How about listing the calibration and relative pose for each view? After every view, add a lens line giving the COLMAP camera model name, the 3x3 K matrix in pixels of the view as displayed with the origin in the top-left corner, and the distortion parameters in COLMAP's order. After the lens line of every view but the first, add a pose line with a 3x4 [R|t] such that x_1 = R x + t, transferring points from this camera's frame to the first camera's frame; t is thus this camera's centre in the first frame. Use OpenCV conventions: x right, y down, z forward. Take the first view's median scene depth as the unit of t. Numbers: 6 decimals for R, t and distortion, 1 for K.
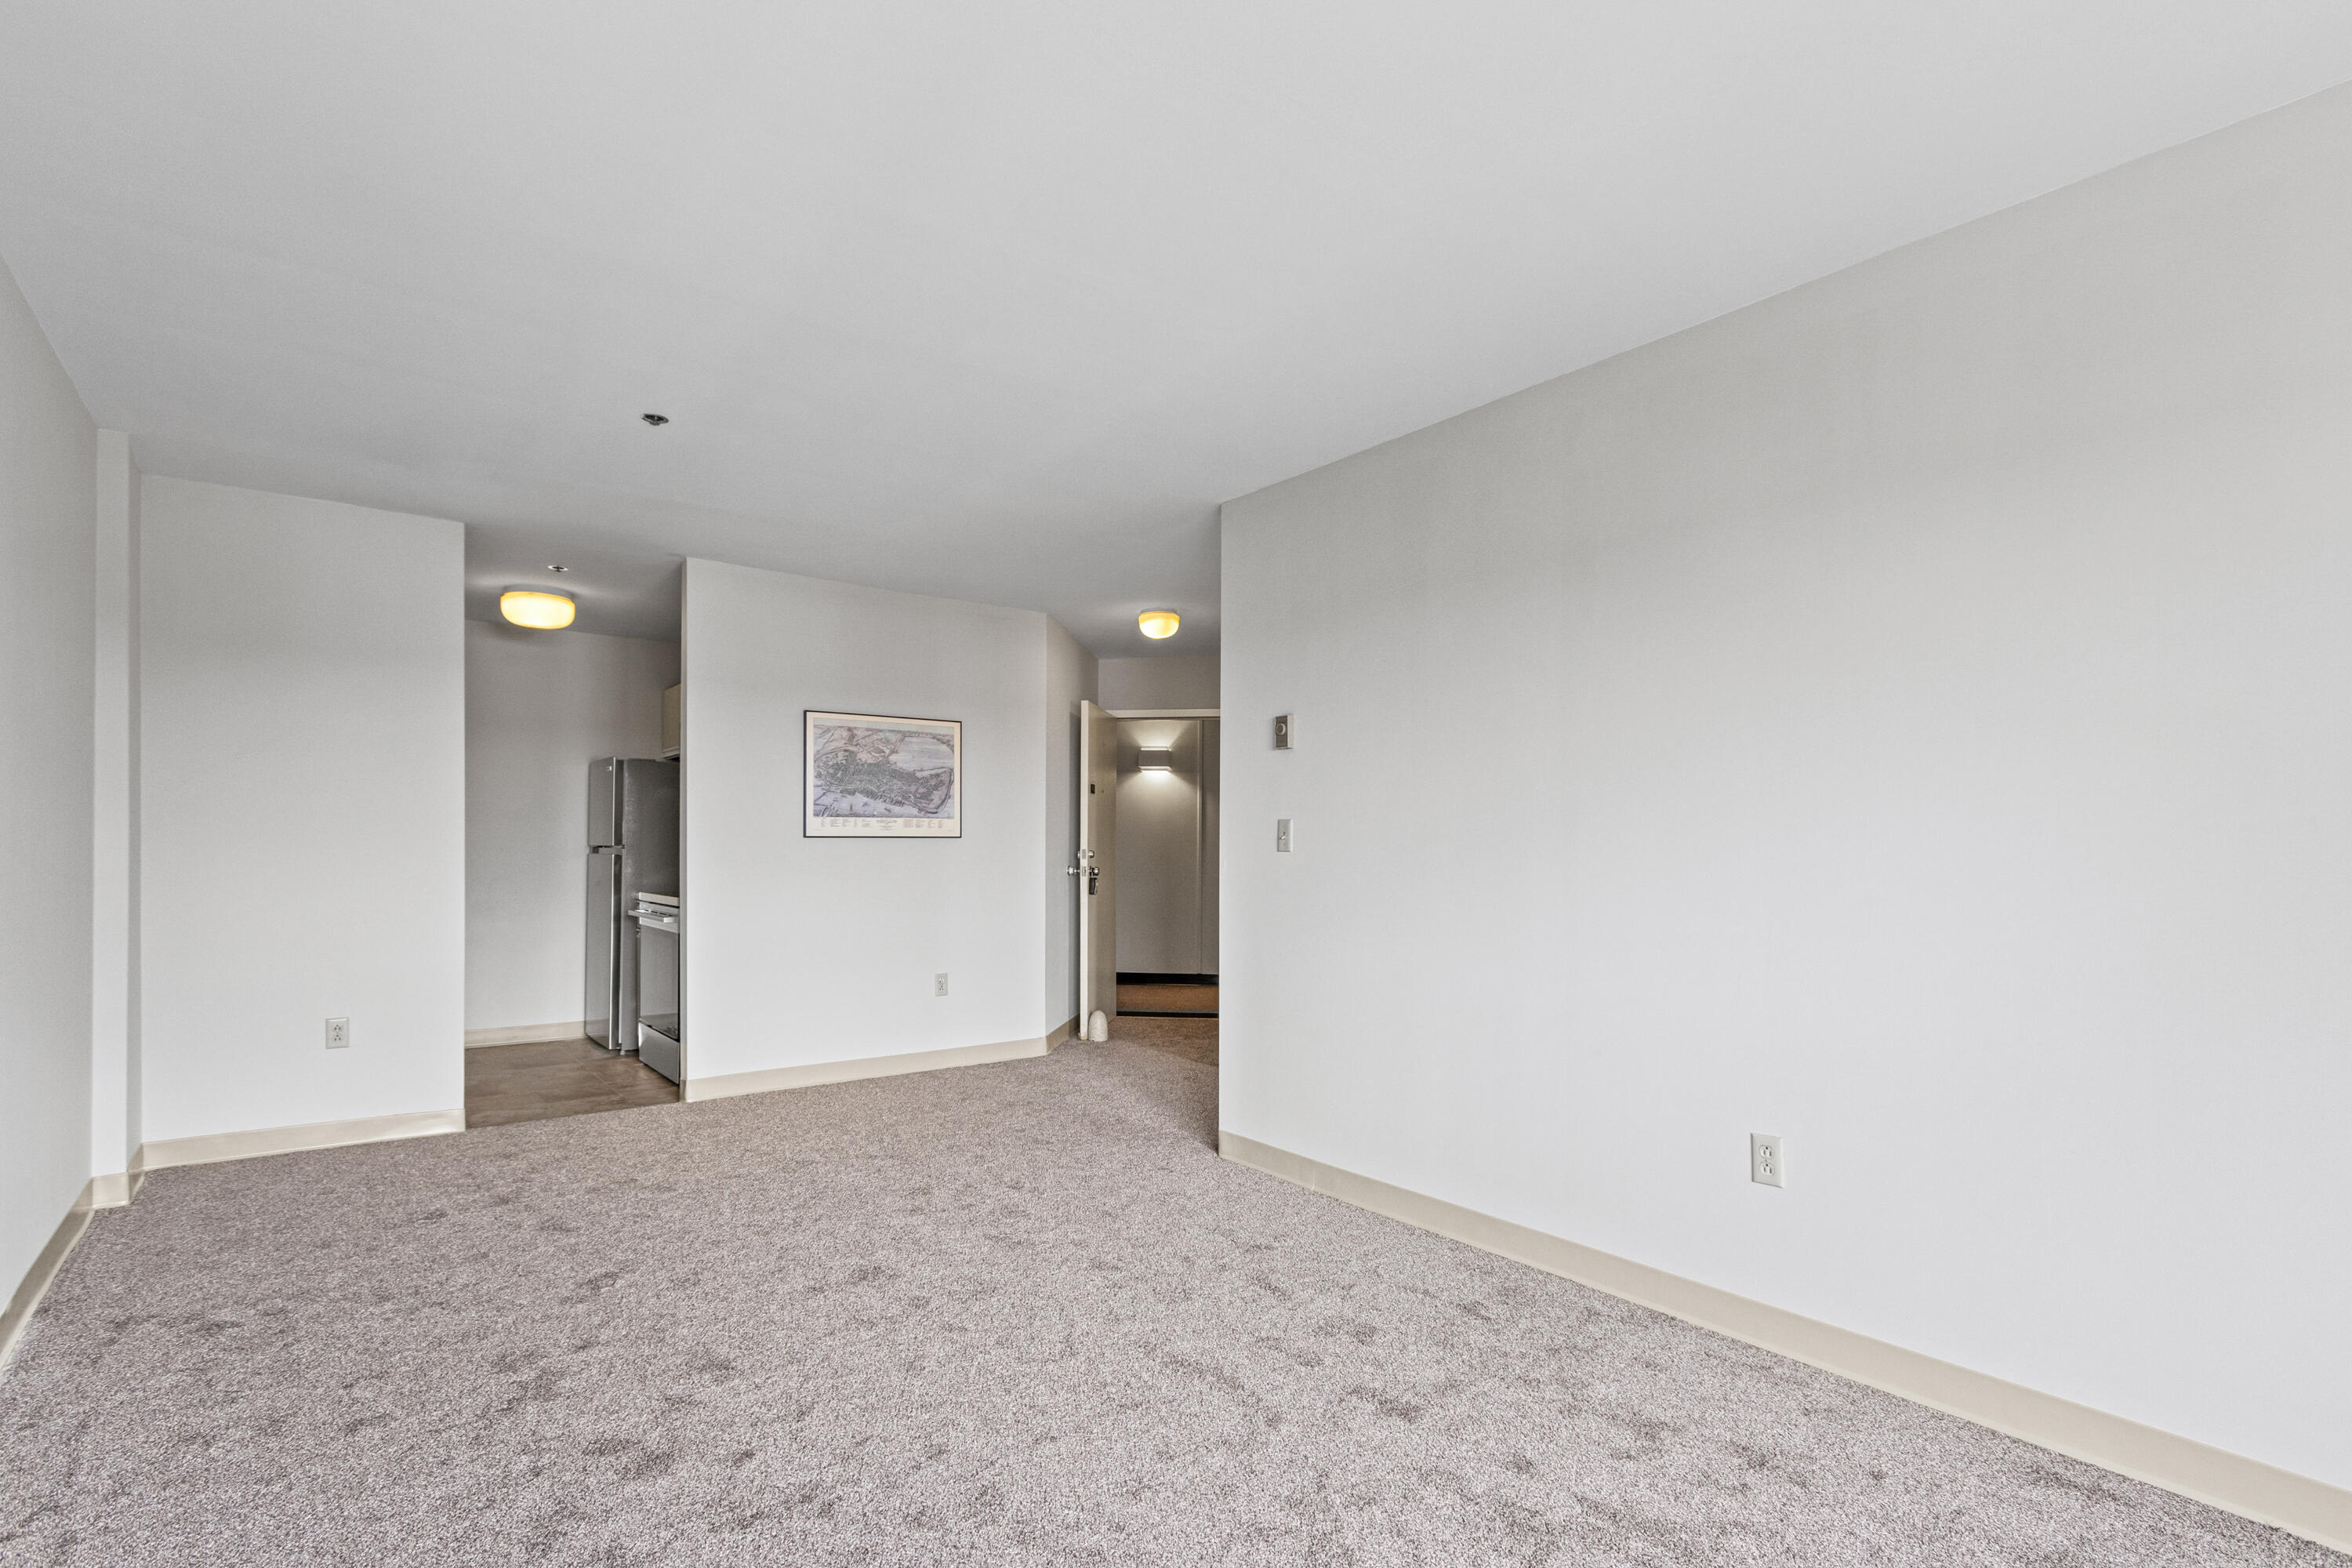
lens RADIAL K [[1101.7, 0, 1171.3], [0, 1101.7, 842.0], [0, 0, 1]] dist [-0.000240, -0.000767]
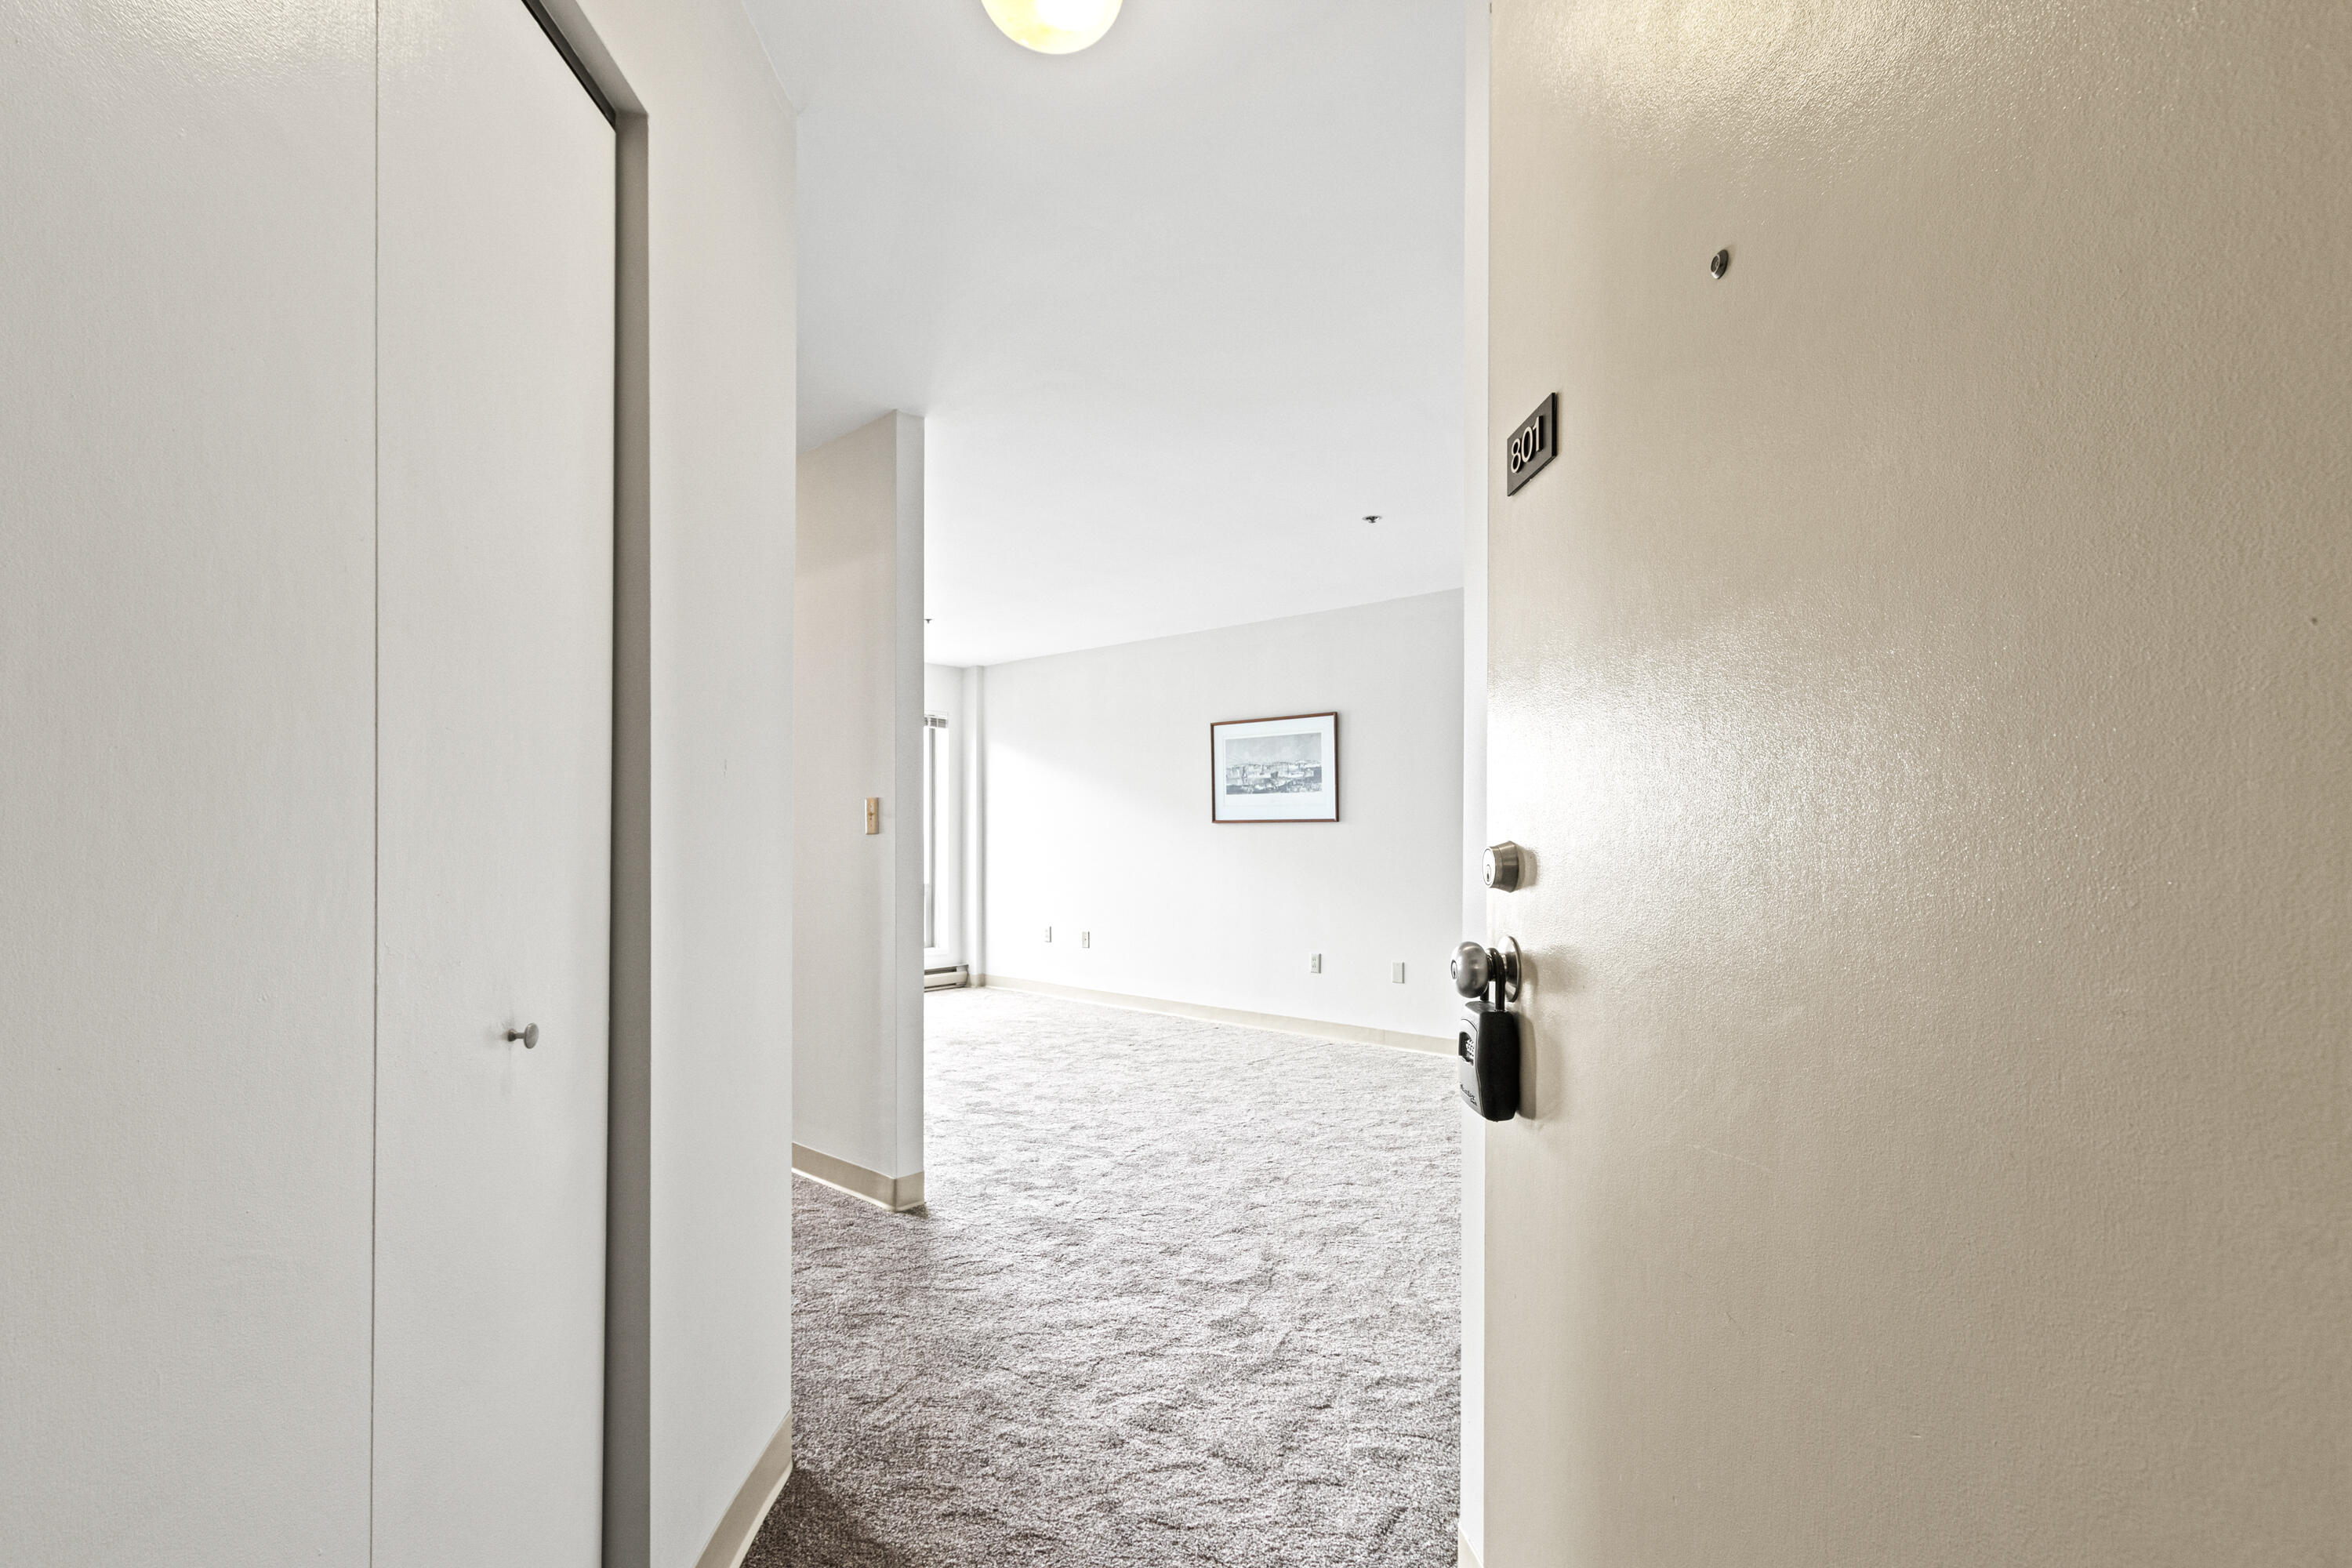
lens RADIAL K [[1101.7, 0, 1171.3], [0, 1101.7, 842.0], [0, 0, 1]] dist [-0.000240, -0.000767]
pose [[-0.984533, -0.005868, -0.175100, 0.001547], [-0.005495, 0.999981, -0.002616, 0.009390], [0.175112, -0.001613, -0.984547, 1.418297]]
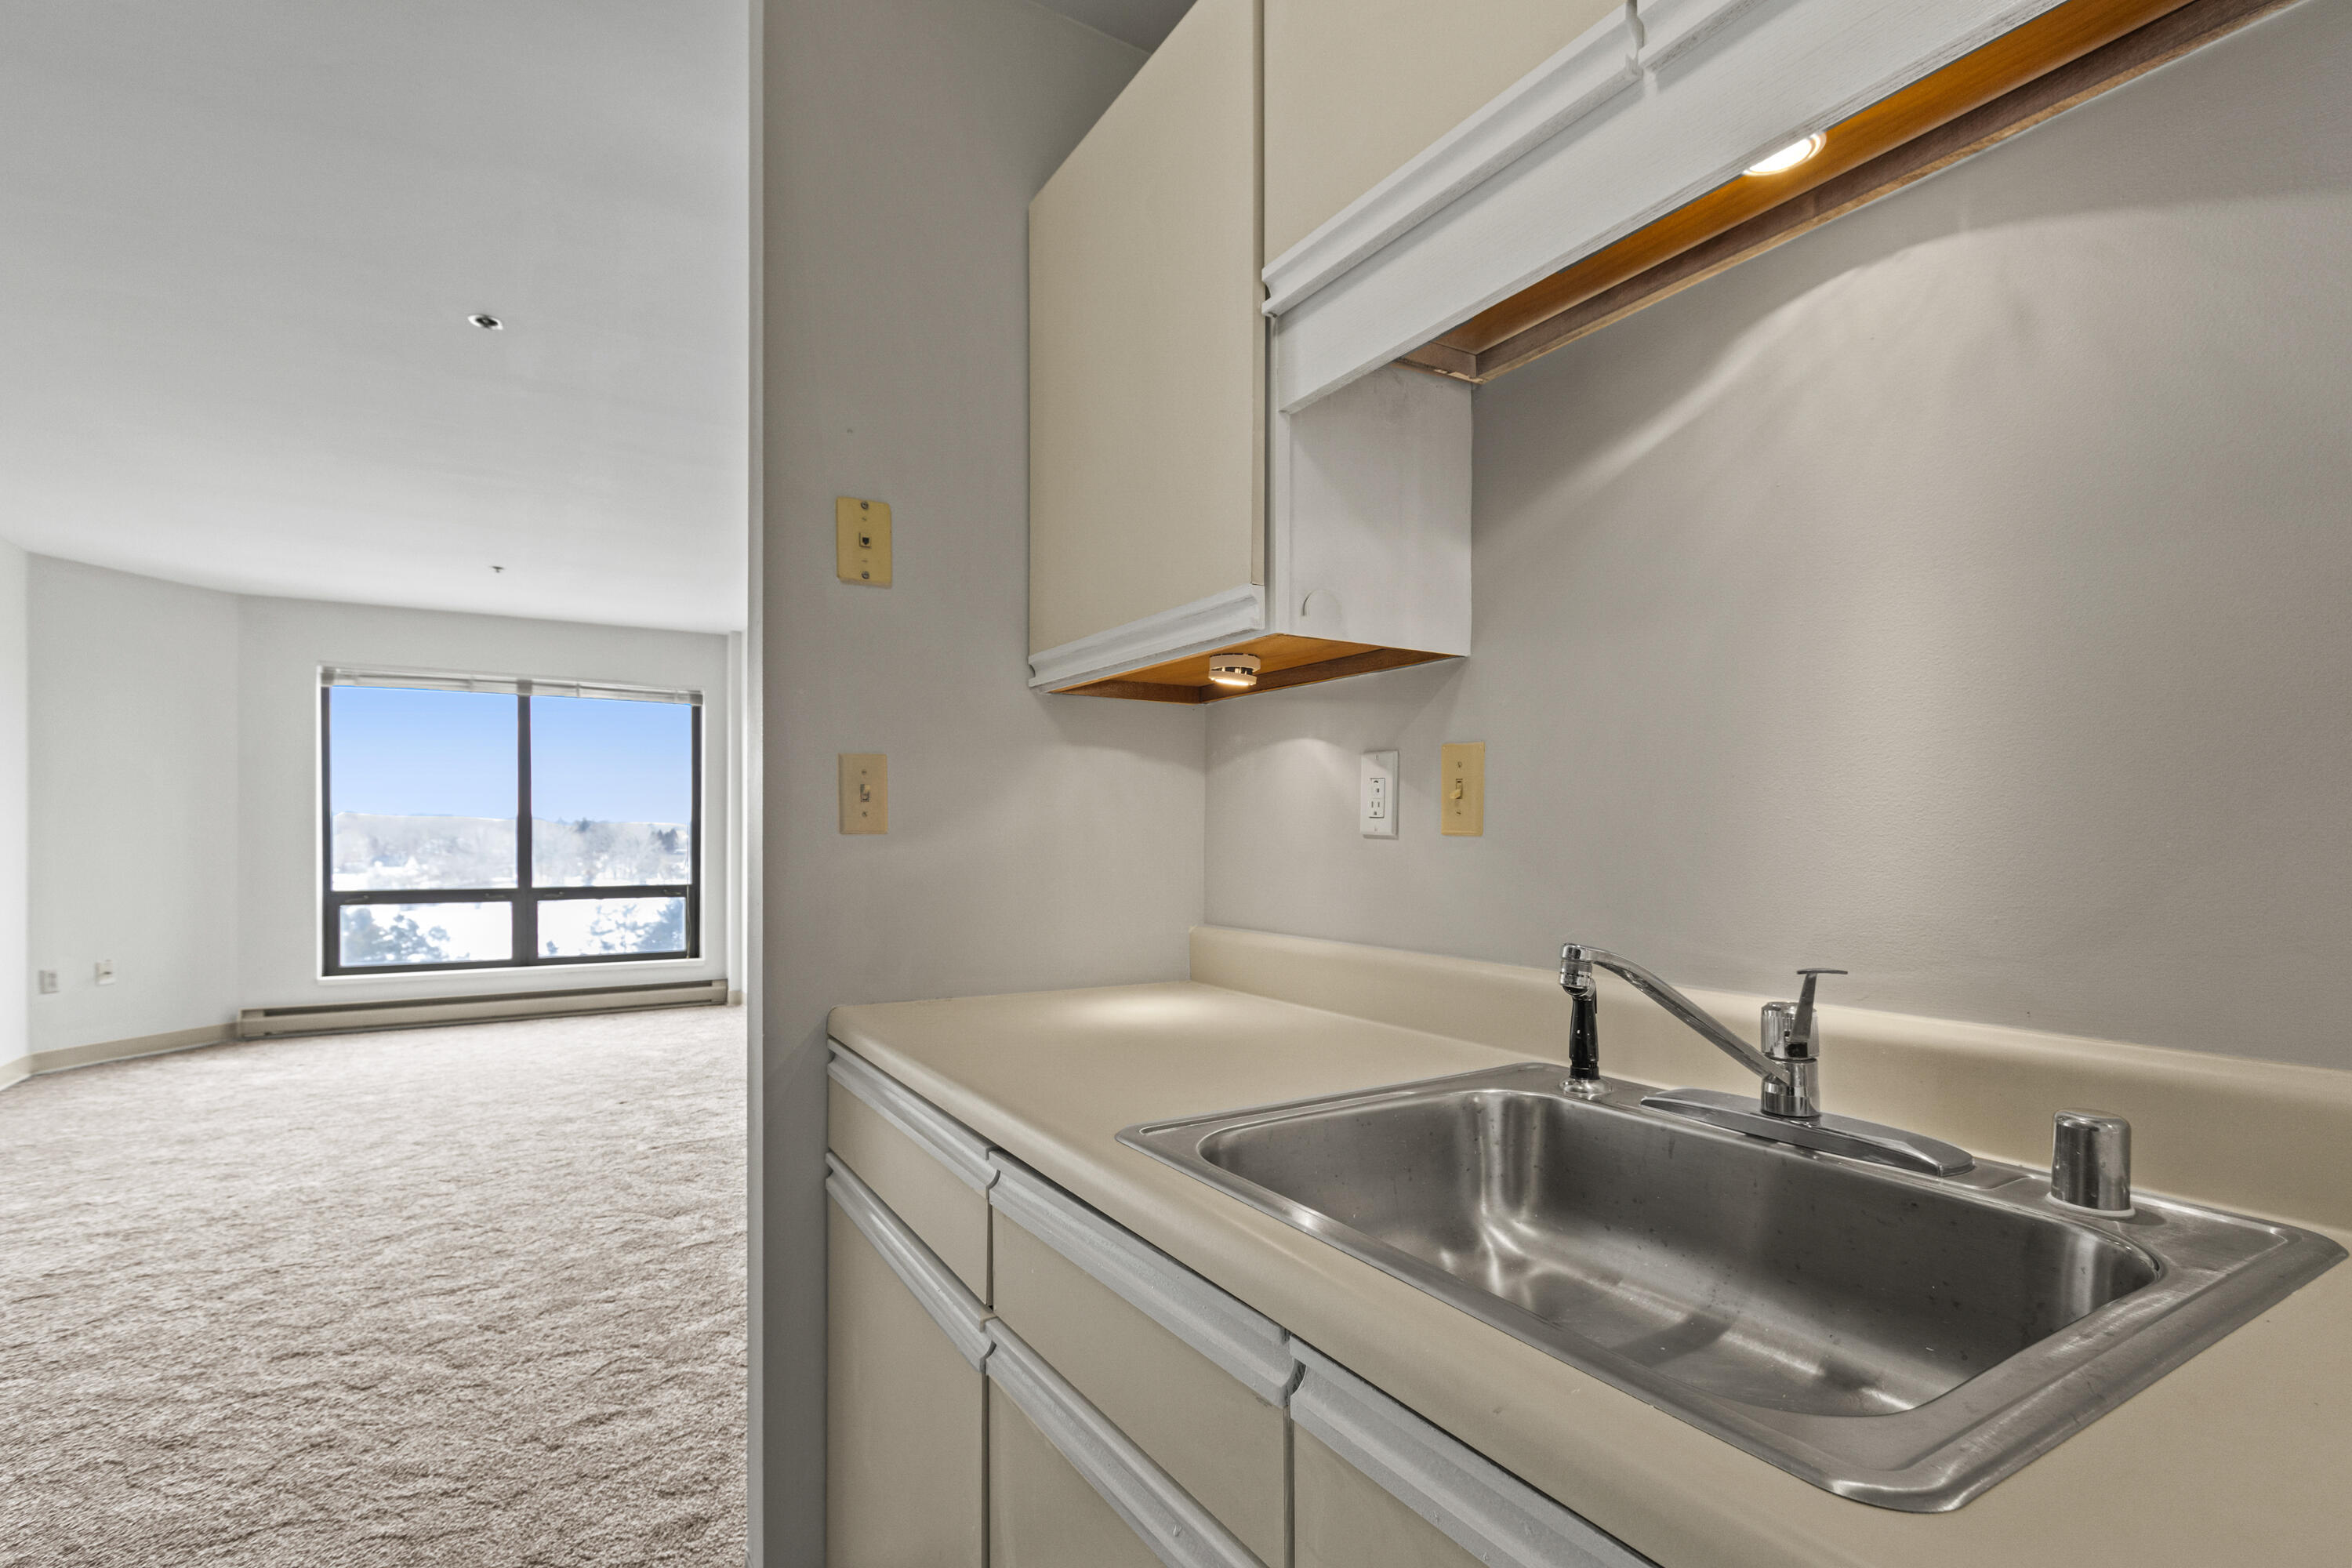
lens RADIAL K [[1101.7, 0, 1171.3], [0, 1101.7, 842.0], [0, 0, 1]] dist [-0.000240, -0.000767]
pose [[-0.992887, -0.008484, 0.118761, -0.682301], [-0.008120, 0.999961, 0.003548, 0.003511], [-0.118786, 0.002558, -0.992917, 1.107955]]
